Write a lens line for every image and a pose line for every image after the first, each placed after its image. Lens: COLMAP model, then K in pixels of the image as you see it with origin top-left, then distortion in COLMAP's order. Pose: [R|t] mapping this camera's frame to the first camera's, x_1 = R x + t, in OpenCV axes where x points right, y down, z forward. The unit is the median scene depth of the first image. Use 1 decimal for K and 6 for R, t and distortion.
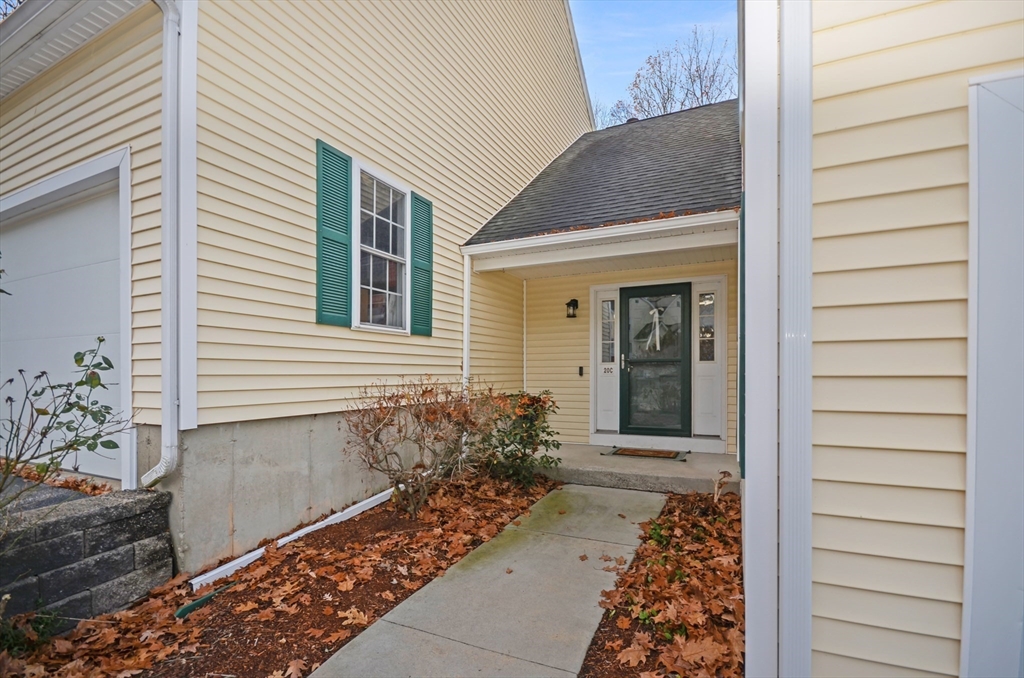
lens RADIAL K [[461.6, 0, 516.0], [0, 461.6, 375.6], [0, 0, 1]] dist [-0.014016, -0.001335]
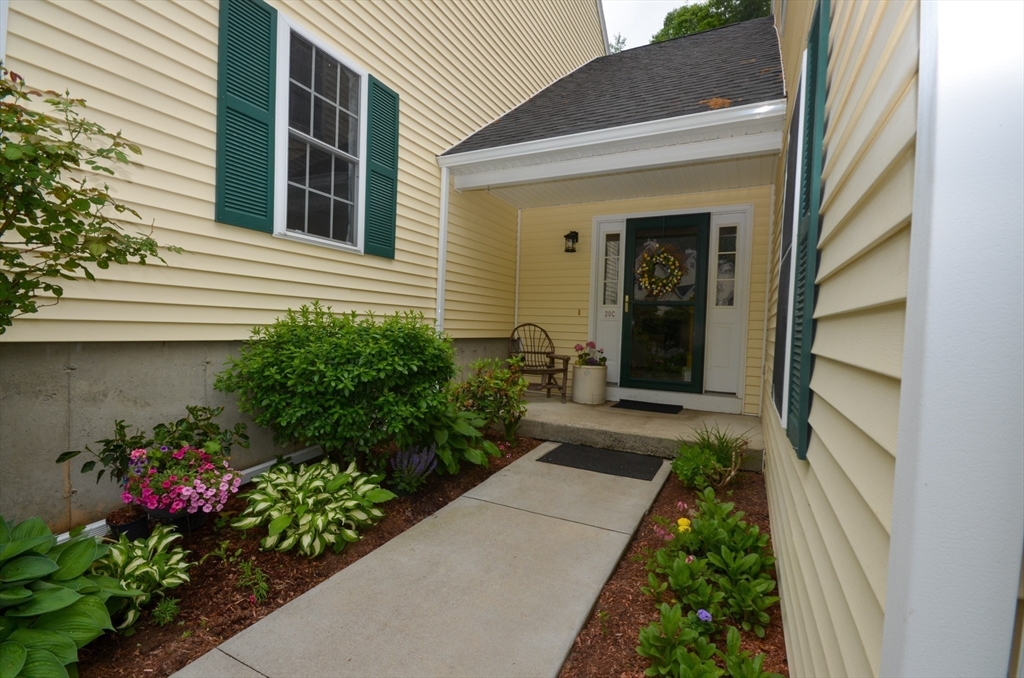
lens RADIAL K [[461.6, 0, 511.2], [0, 461.6, 339.9], [0, 0, 1]] dist [-0.014016, -0.001335]
pose [[0.999055, 0.036091, -0.024217, 0.057753], [-0.035426, 0.998998, 0.027343, 0.032821], [0.025179, -0.026460, 0.999333, 0.189567]]
